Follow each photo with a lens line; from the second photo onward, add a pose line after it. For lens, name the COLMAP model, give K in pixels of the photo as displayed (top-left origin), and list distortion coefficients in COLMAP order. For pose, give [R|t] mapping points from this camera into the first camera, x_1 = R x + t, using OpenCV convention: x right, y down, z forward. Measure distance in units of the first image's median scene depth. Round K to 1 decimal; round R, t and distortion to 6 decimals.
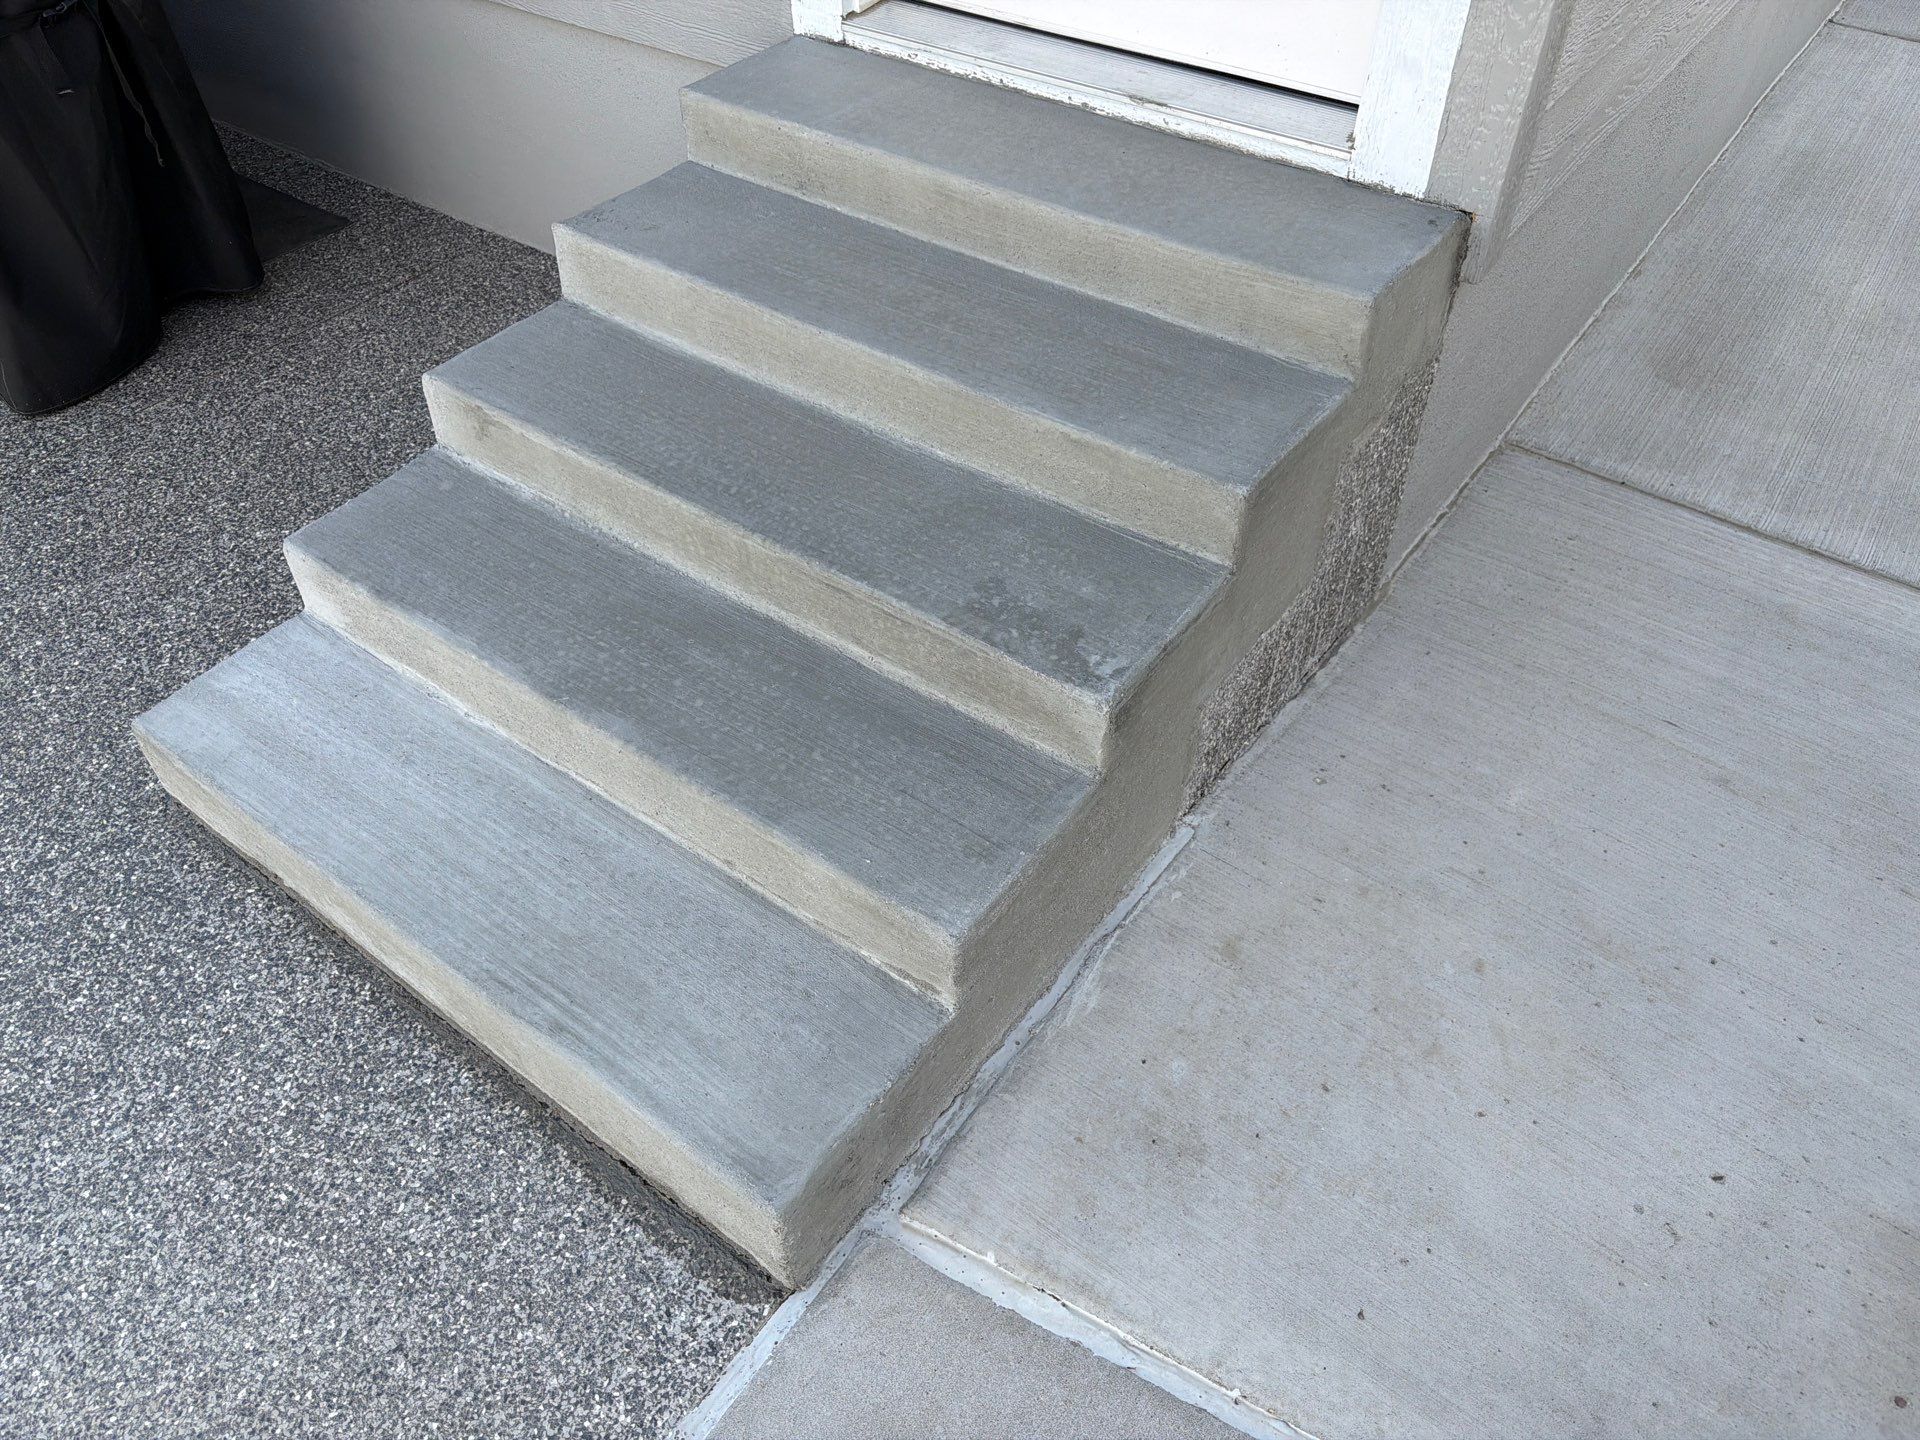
lens RADIAL K [[1380.3, 0, 960.0], [0, 1380.3, 720.0], [0, 0, 1]] dist [0.001814, -0.000381]
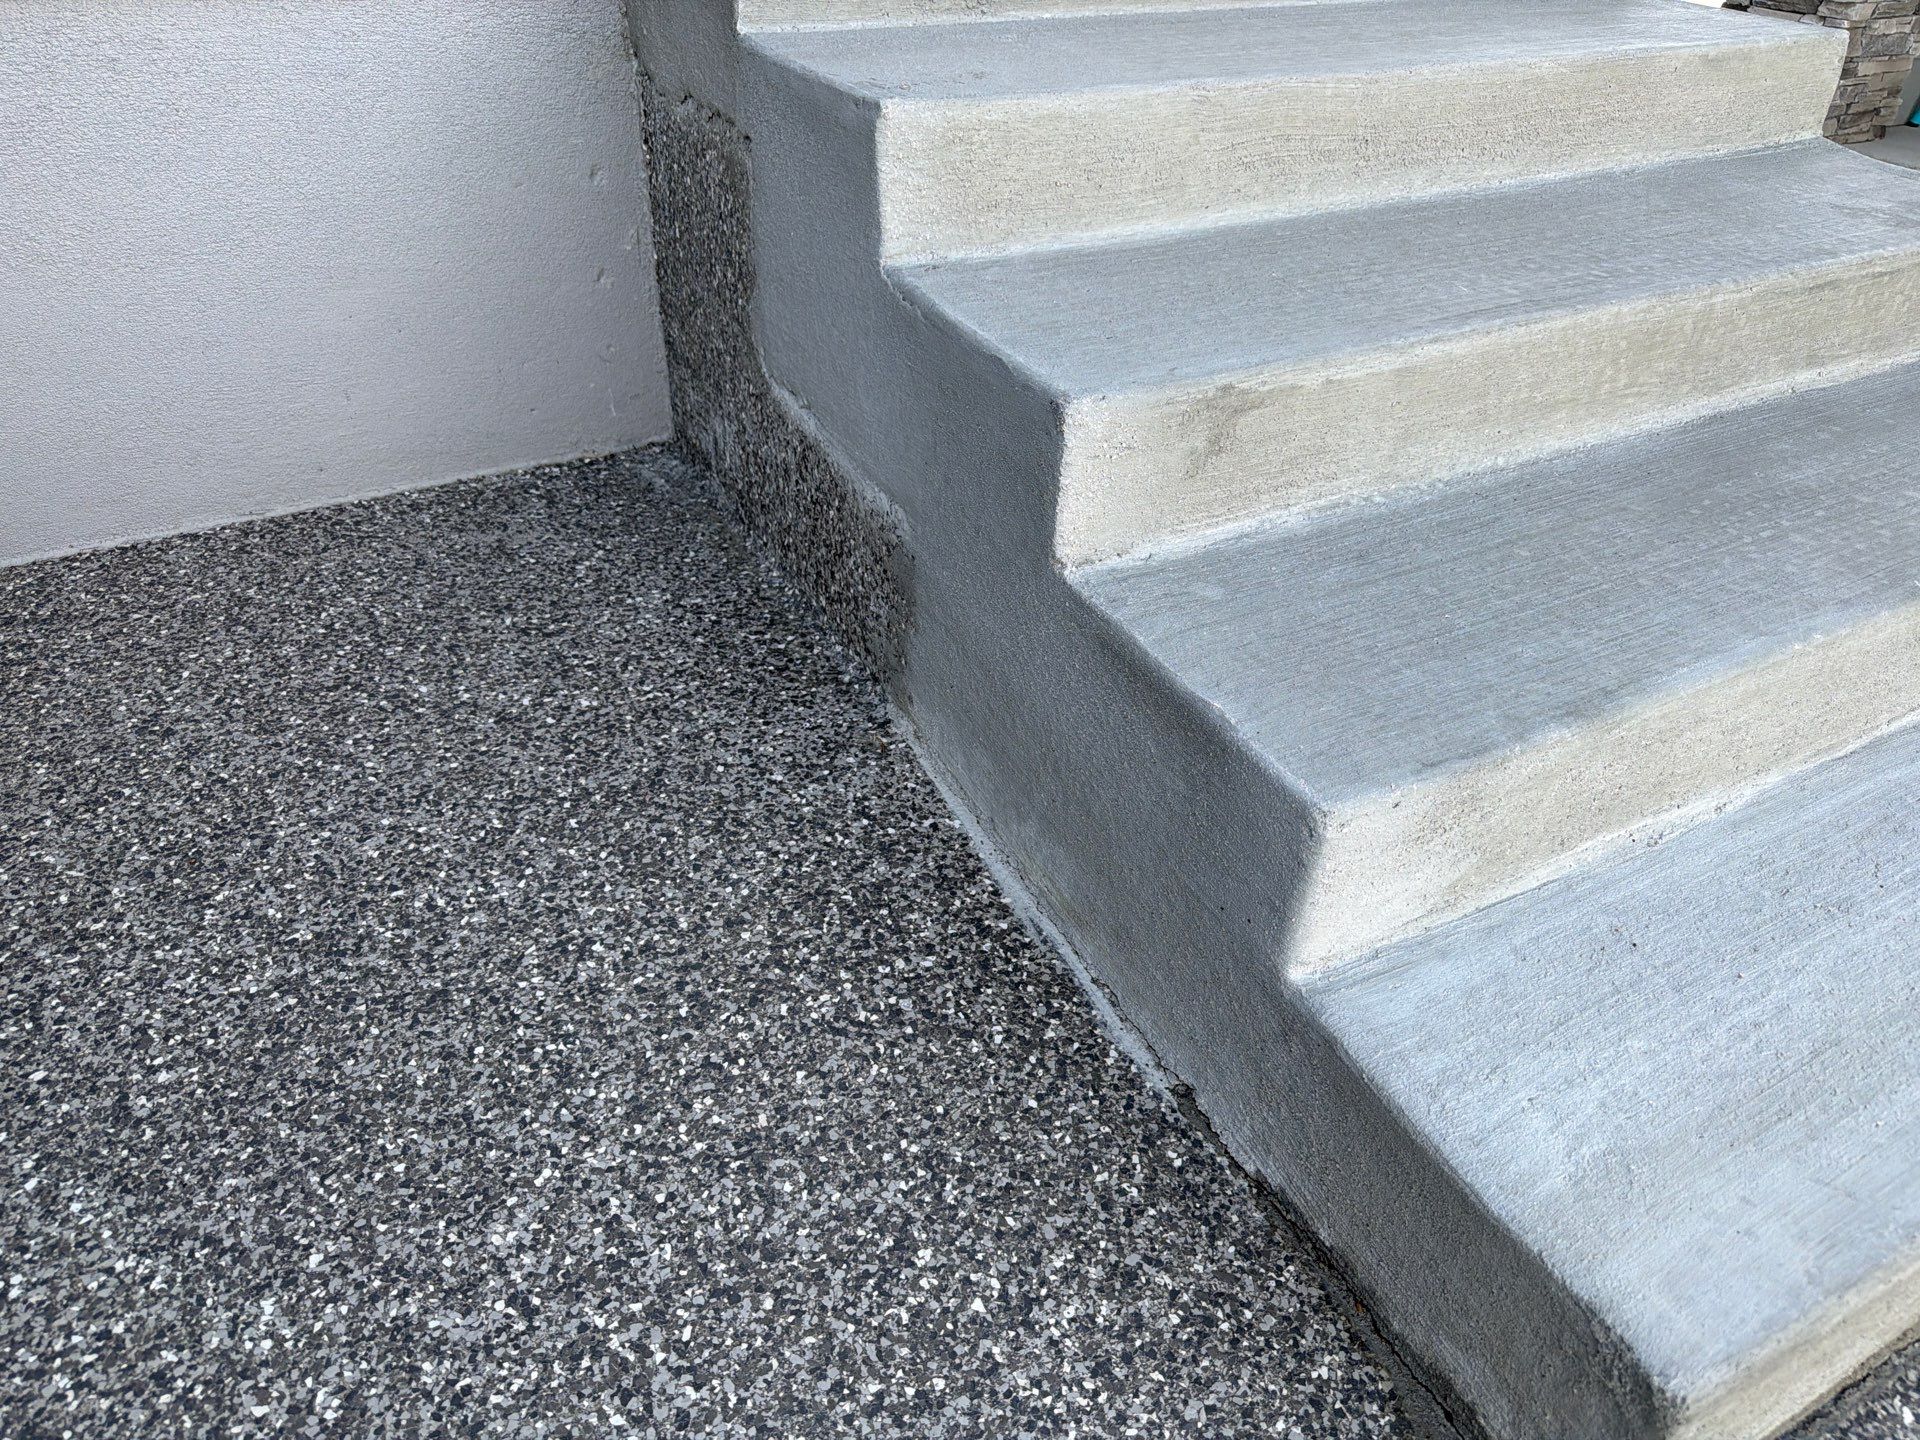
lens RADIAL K [[1421.9, 0, 960.0], [0, 1421.9, 720.0], [0, 0, 1]] dist [-0.006602, -0.003656]
pose [[0.422778, -0.511171, 0.748306, -0.818236], [0.609199, 0.771632, 0.182920, -0.285810], [-0.670921, 0.378533, 0.637635, 0.802007]]
